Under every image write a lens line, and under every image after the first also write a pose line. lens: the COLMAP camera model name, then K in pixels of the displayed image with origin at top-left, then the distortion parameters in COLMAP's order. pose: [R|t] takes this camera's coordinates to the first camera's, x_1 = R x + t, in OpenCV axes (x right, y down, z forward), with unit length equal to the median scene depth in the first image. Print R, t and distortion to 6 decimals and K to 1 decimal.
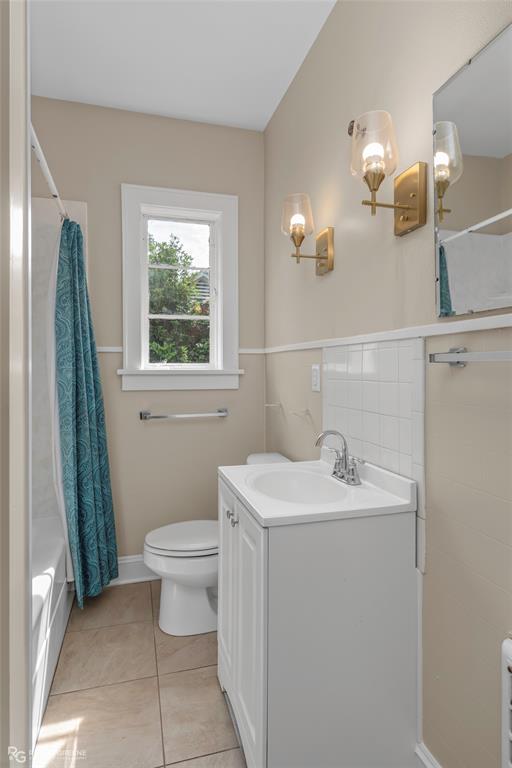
lens RADIAL K [[436.1, 0, 256.2], [0, 436.1, 380.6], [0, 0, 1]] dist [0.000986, -0.000067]
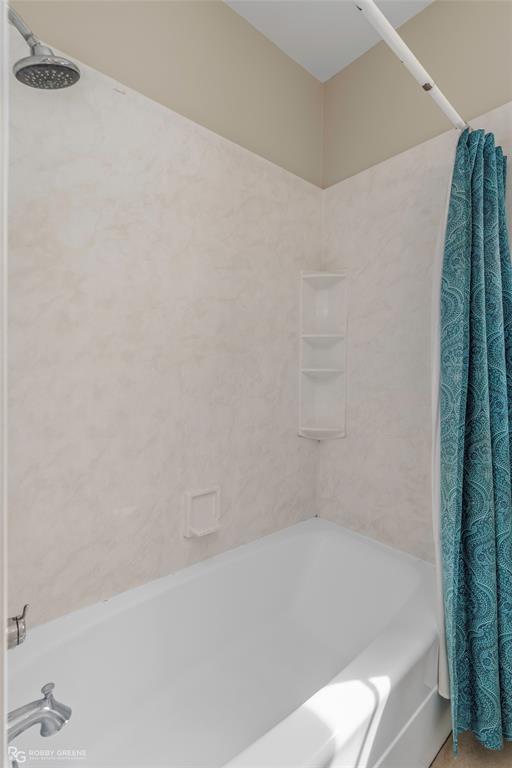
lens RADIAL K [[353.2, 0, 257.4], [0, 353.2, 375.8], [0, 0, 1]] dist [-0.007499, 0.001582]
pose [[0.413522, 0.032708, -0.909907, -0.083353], [-0.042781, 0.998949, 0.016466, -0.010272], [0.909489, 0.032118, 0.414486, 0.523486]]
